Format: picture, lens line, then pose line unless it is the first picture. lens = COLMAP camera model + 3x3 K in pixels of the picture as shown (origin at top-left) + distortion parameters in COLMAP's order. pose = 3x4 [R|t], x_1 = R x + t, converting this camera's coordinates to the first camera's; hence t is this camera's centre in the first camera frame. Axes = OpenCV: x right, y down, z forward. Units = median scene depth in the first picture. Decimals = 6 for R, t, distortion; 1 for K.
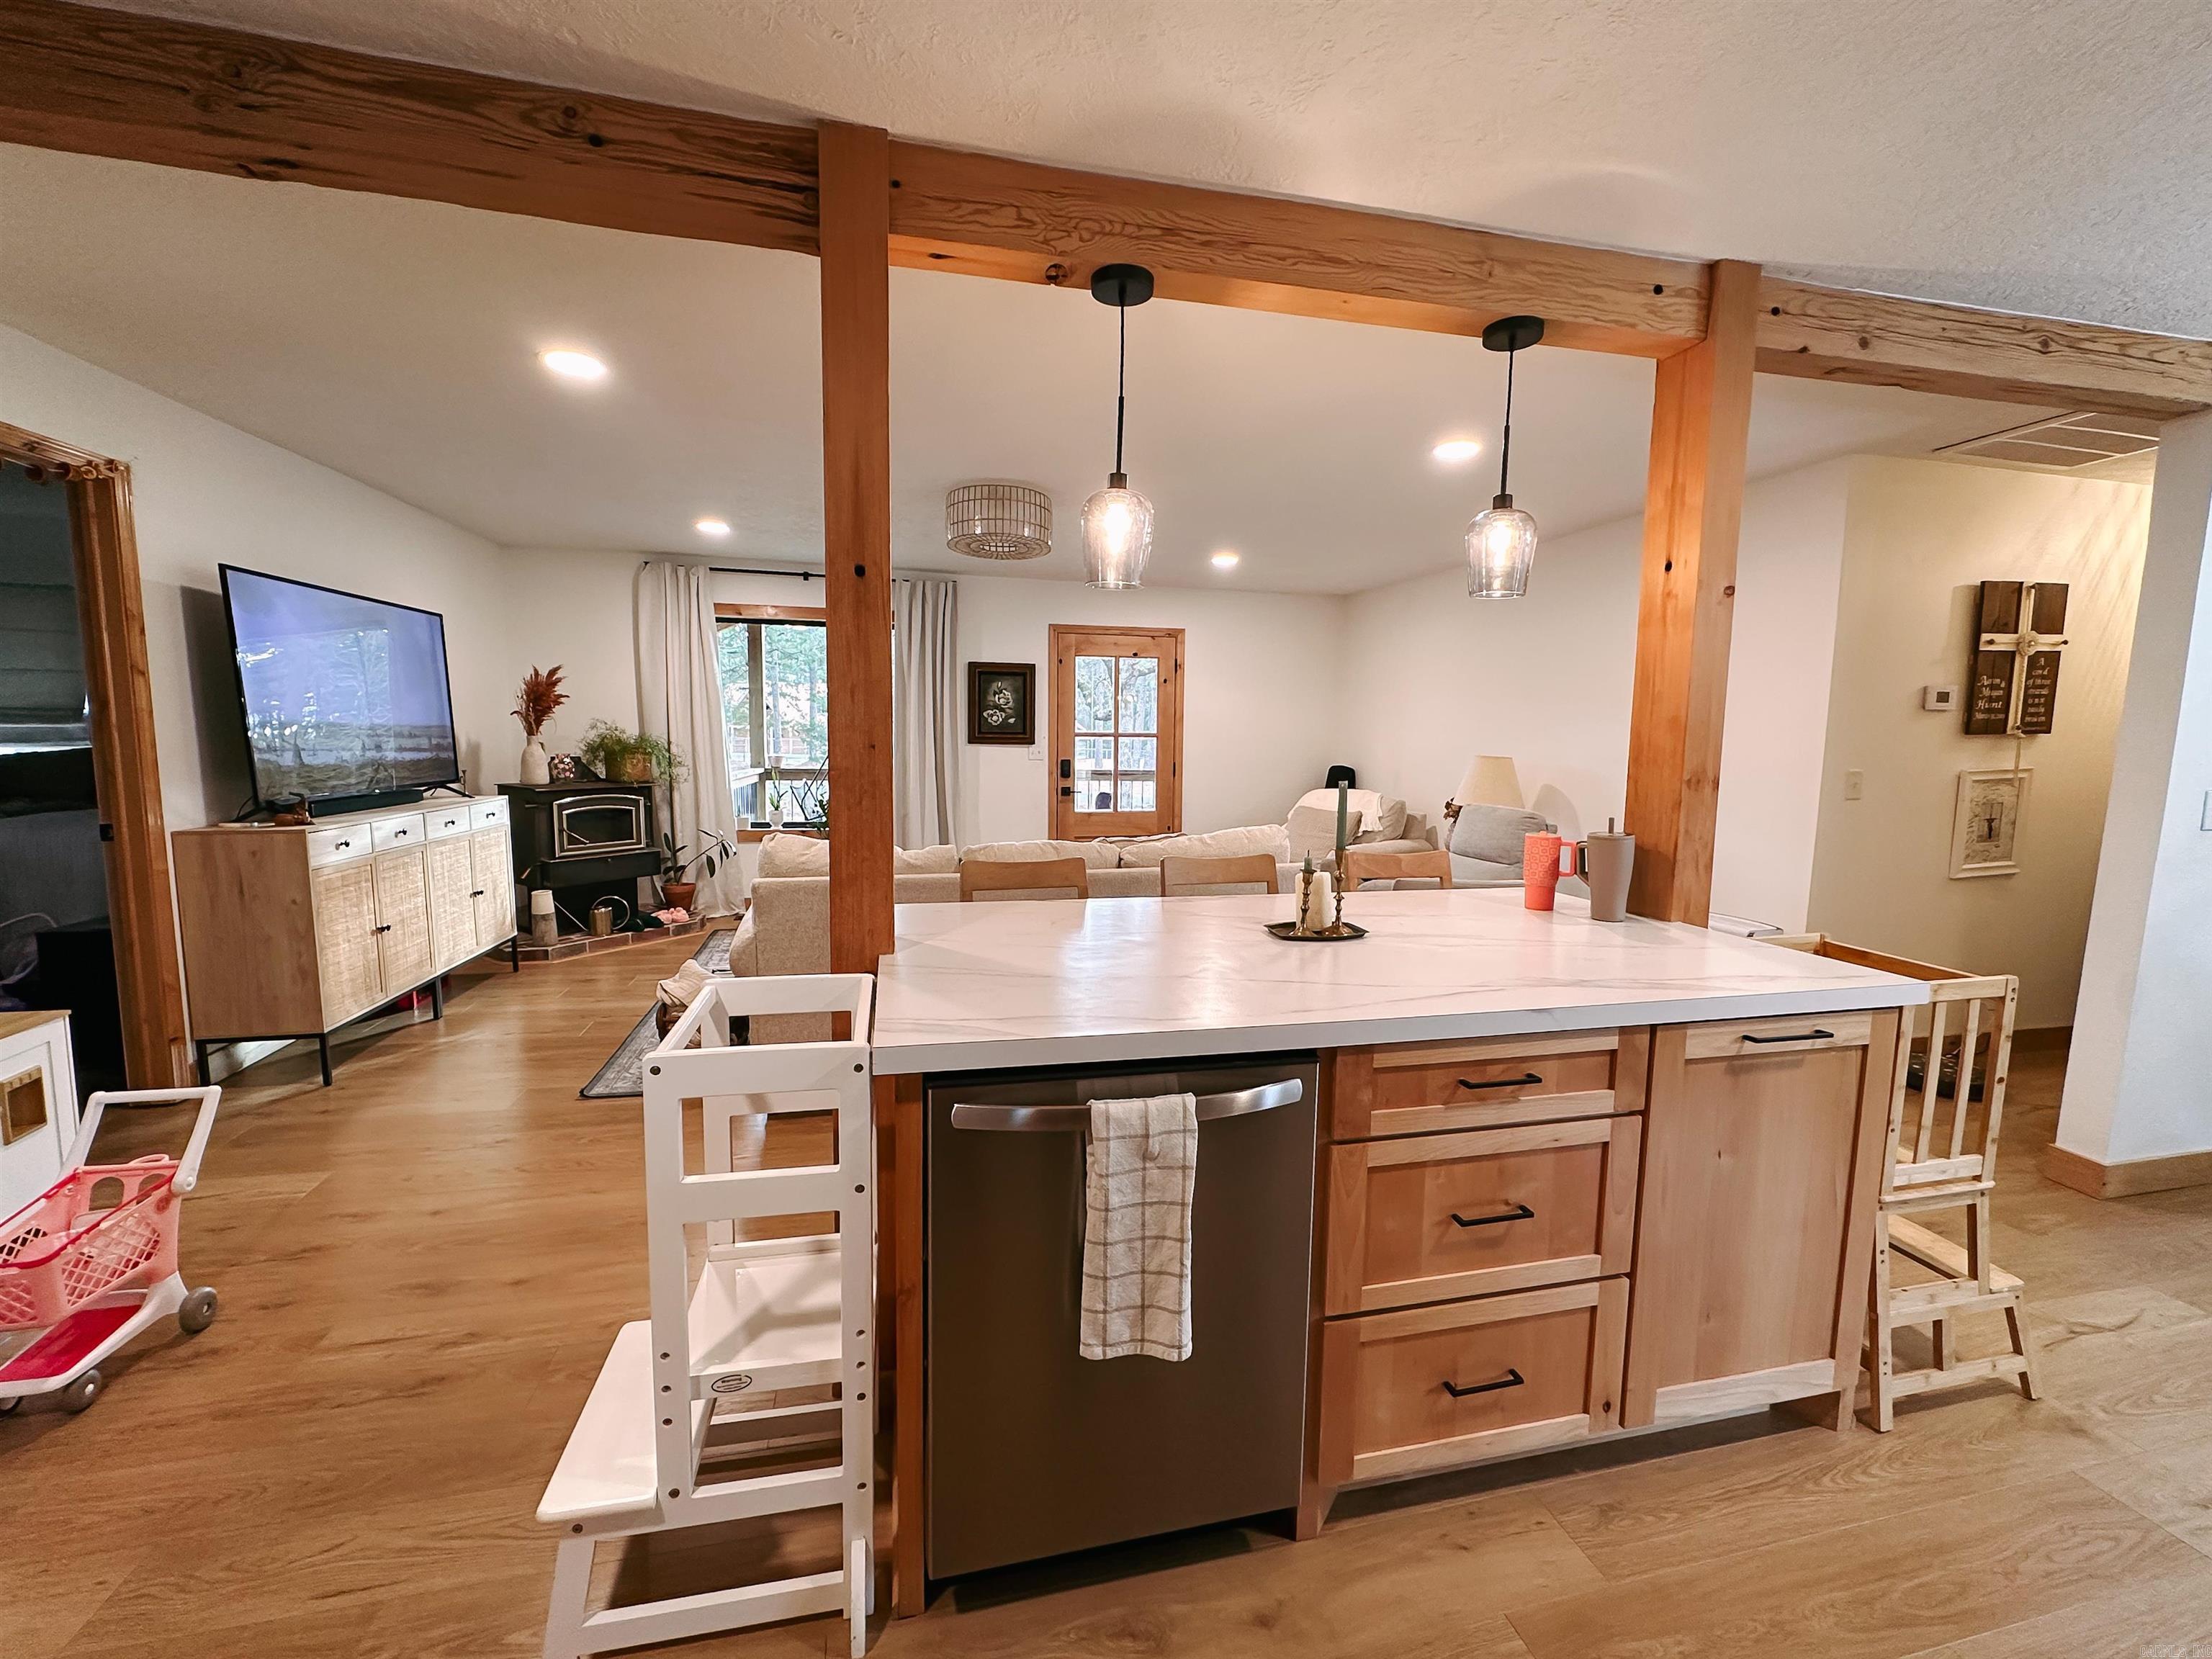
lens RADIAL K [[899.2, 0, 1095.2], [0, 899.2, 831.9], [0, 0, 1]] dist [-0.002591, 0.000638]
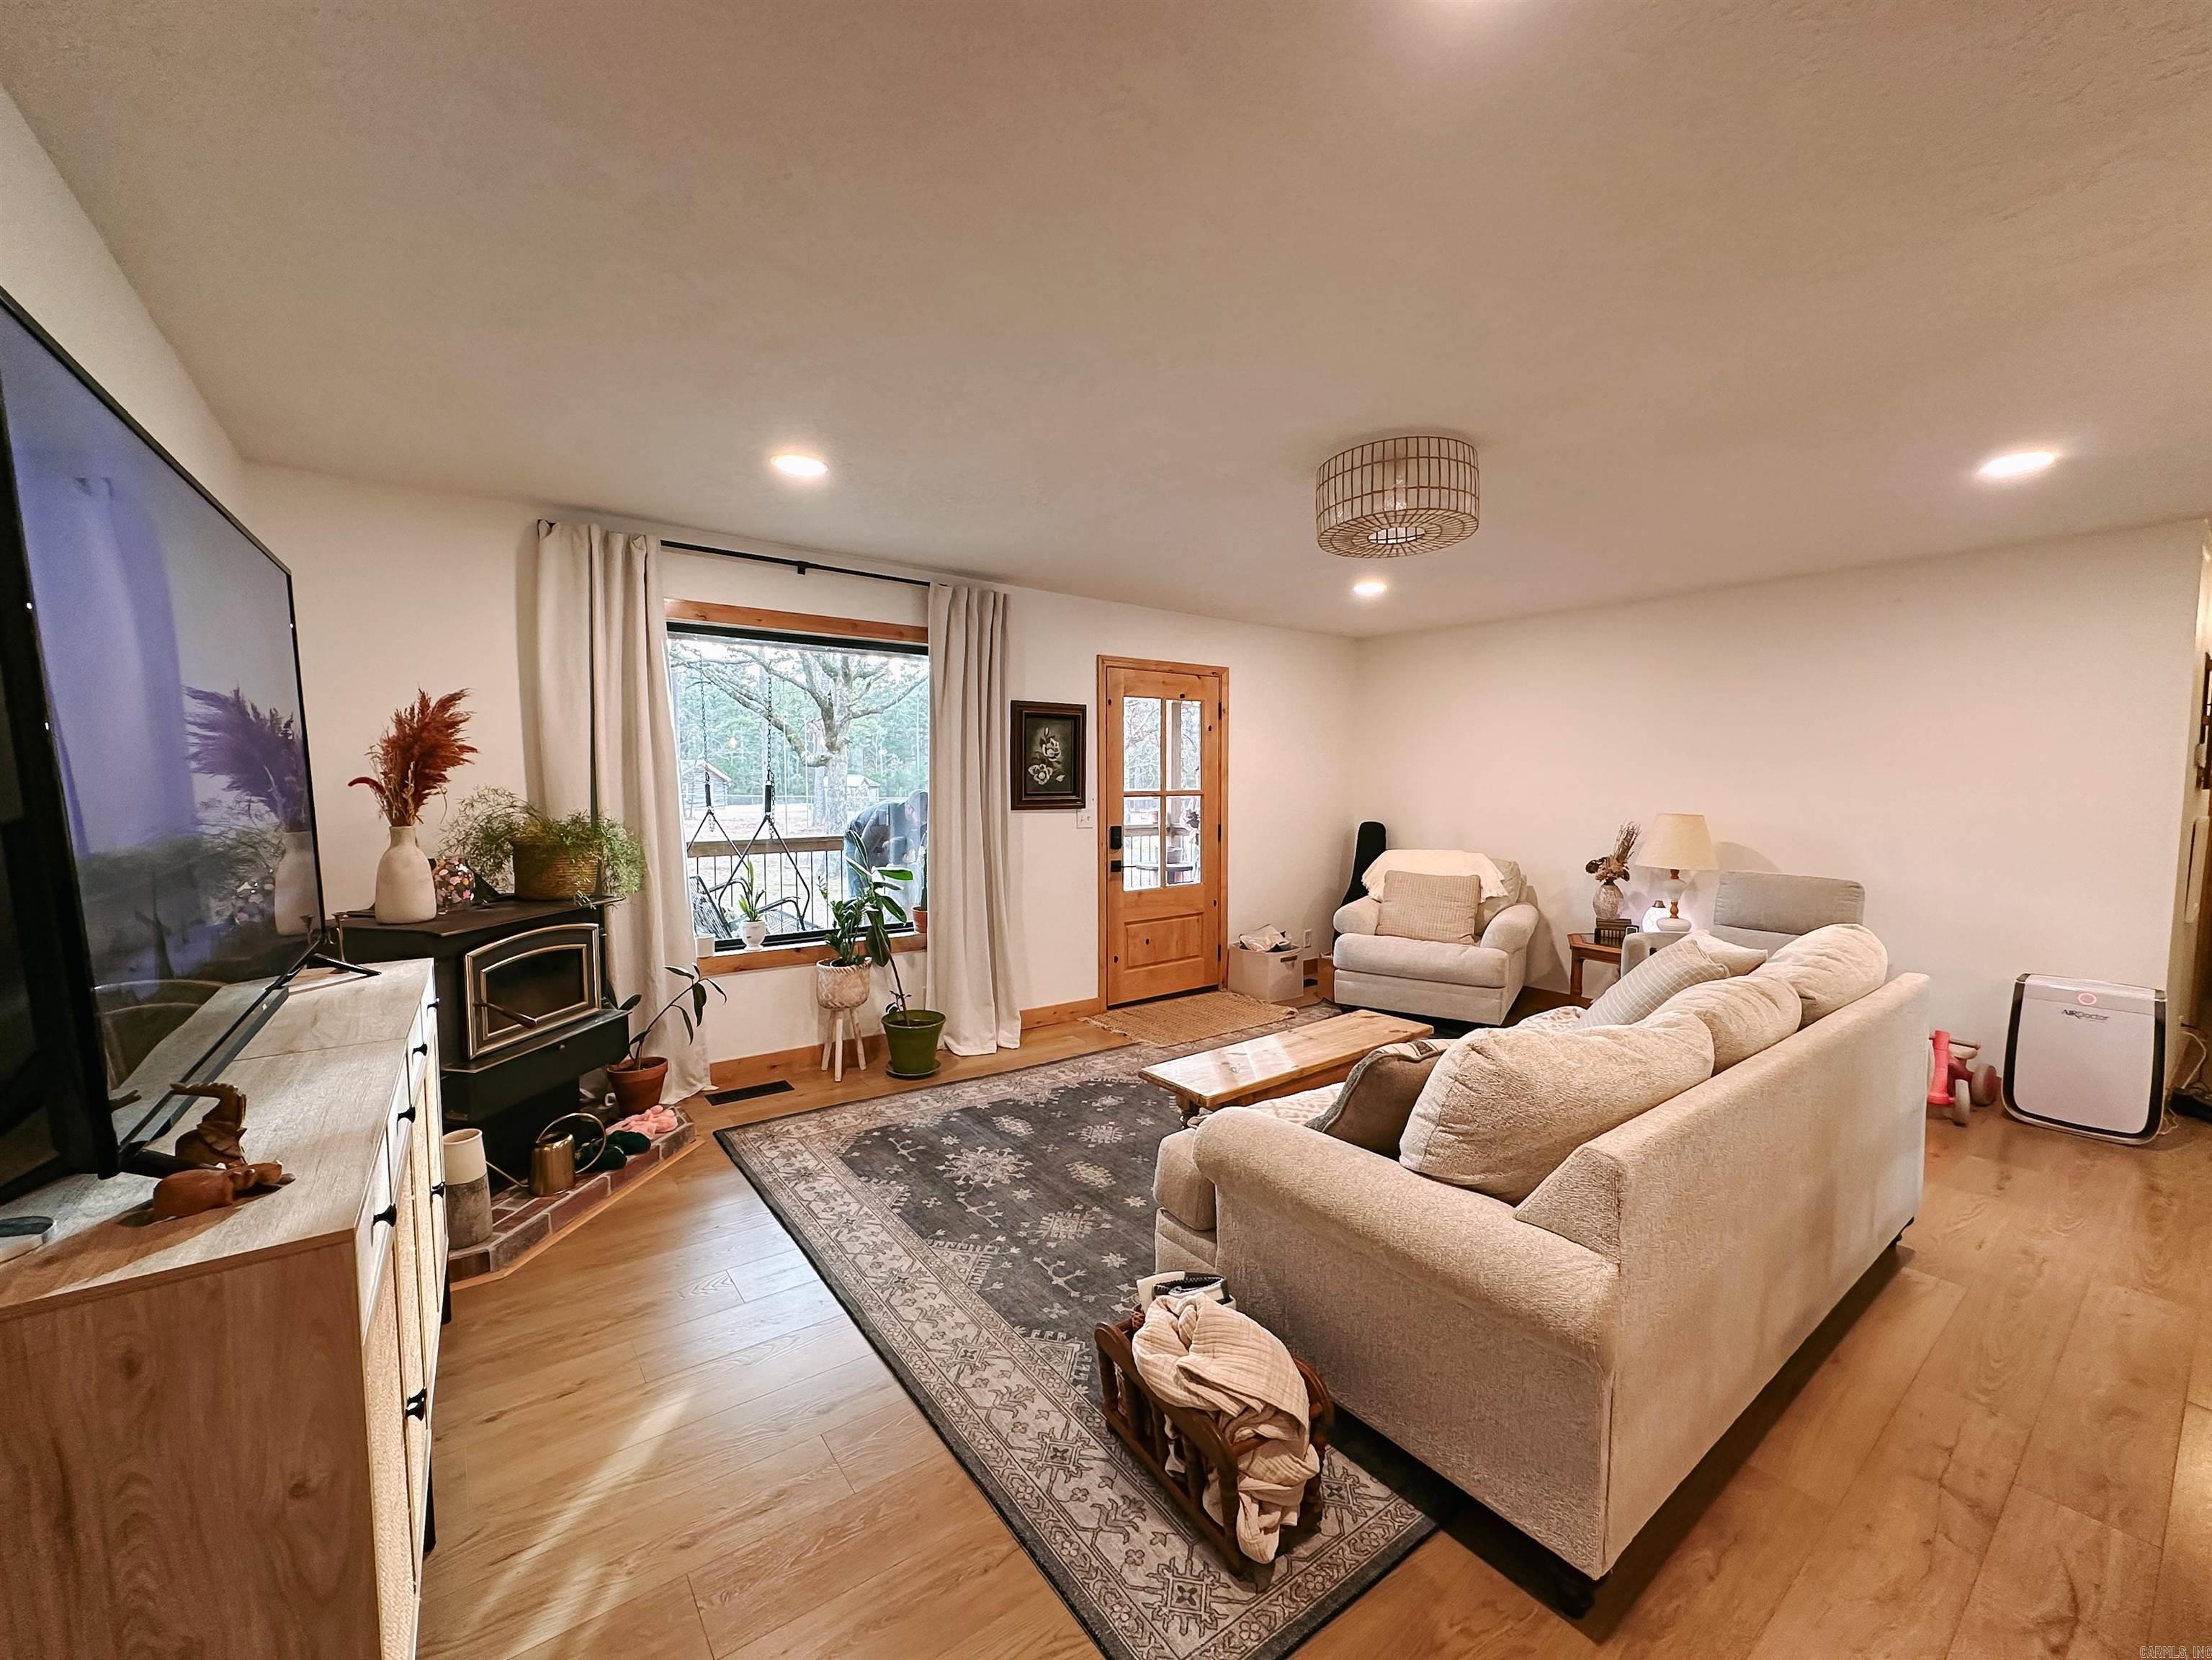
lens RADIAL K [[883.2, 0, 1103.3], [0, 883.2, 836.4], [0, 0, 1]] dist [-0.001967, -0.000130]
pose [[0.916147, -0.038408, 0.398998, -0.362635], [0.054694, 0.998067, -0.029510, -0.050507], [-0.397093, 0.048858, 0.916477, 0.301099]]
